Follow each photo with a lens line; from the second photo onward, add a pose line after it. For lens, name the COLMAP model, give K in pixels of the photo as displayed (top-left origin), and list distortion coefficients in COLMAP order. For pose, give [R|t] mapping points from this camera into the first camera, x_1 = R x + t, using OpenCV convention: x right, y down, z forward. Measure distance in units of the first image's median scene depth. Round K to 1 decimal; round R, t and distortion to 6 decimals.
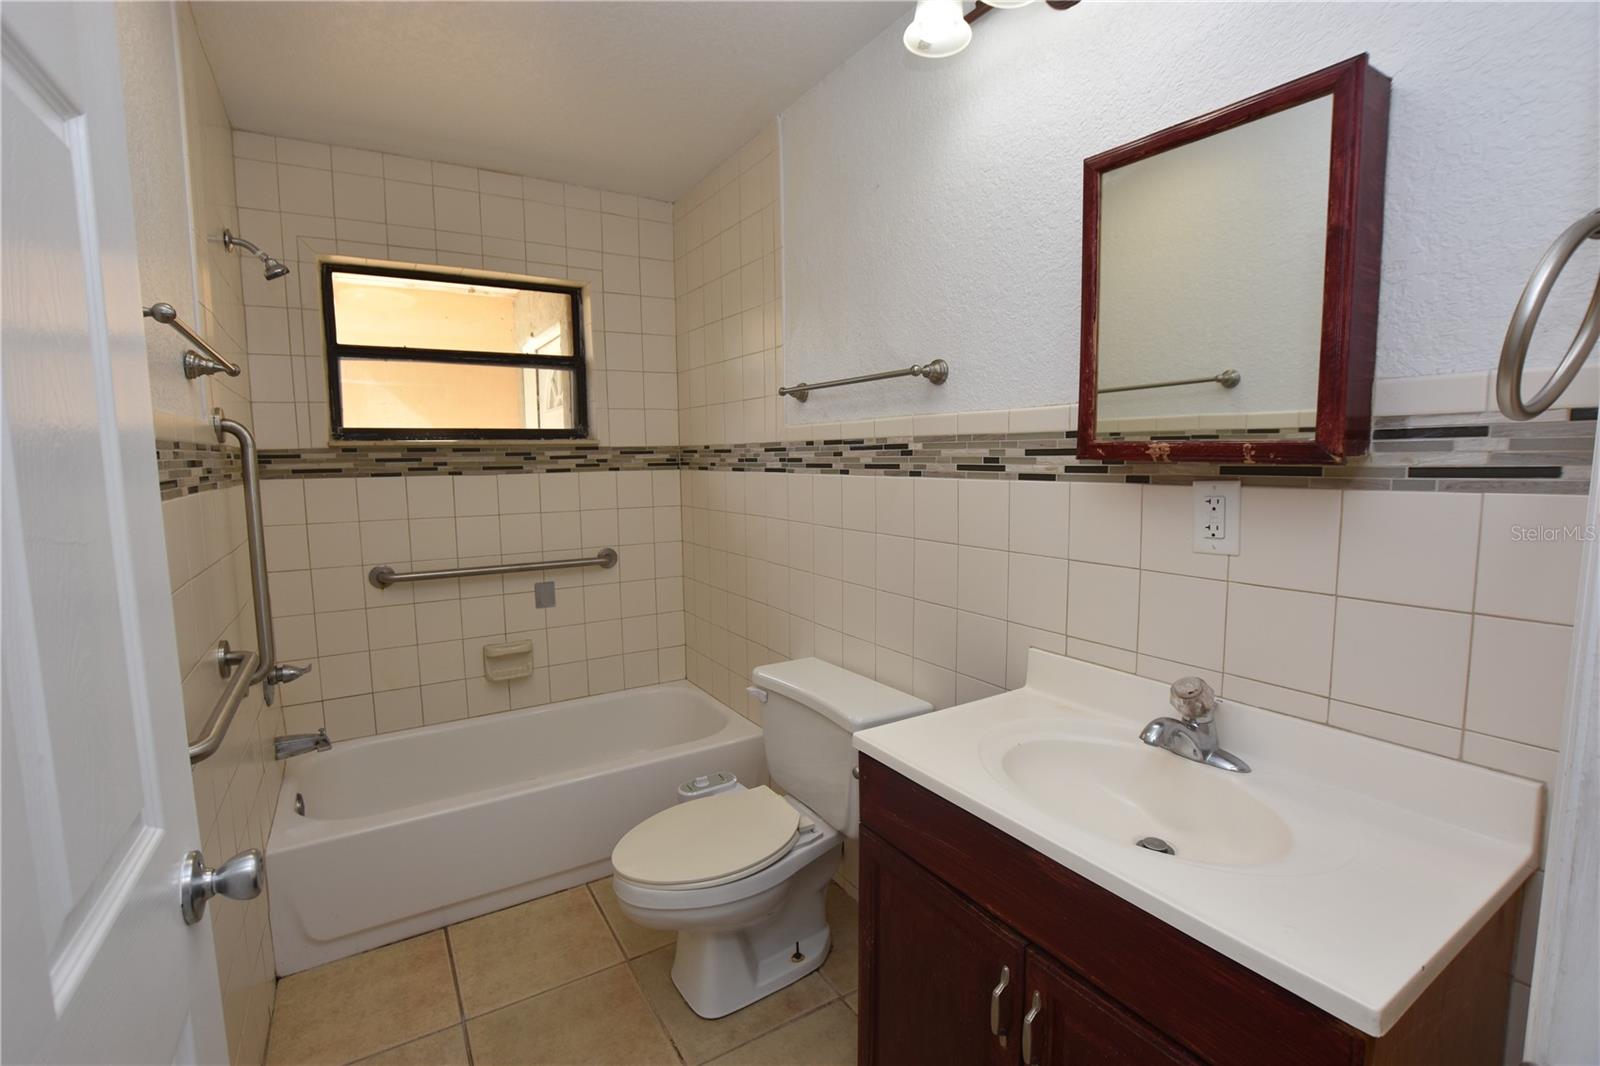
lens RADIAL K [[713.9, 0, 790.4], [0, 713.9, 522.7], [0, 0, 1]] dist [-0.029720, 0.004449]
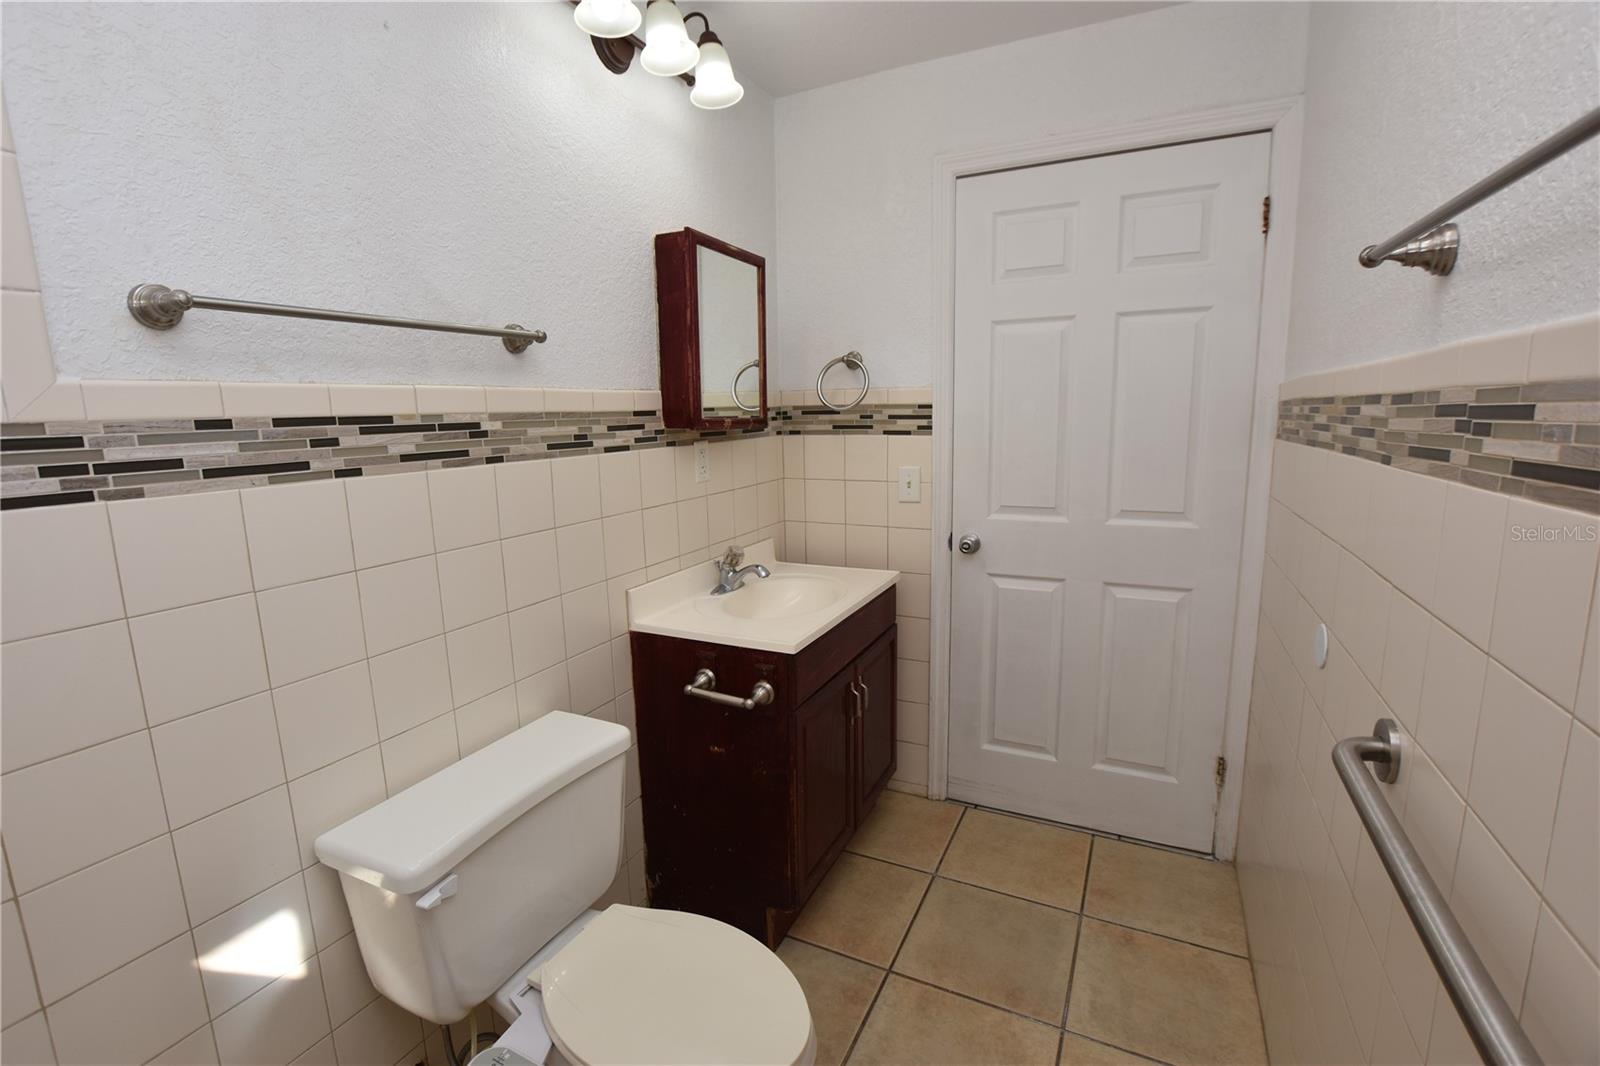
lens RADIAL K [[713.9, 0, 789.2], [0, 713.9, 537.8], [0, 0, 1]] dist [-0.029720, 0.004449]
pose [[-0.529271, -0.105229, 0.841902, -0.670343], [0.130031, 0.970496, 0.203048, -0.100270], [-0.838430, 0.216941, -0.499972, 1.115112]]
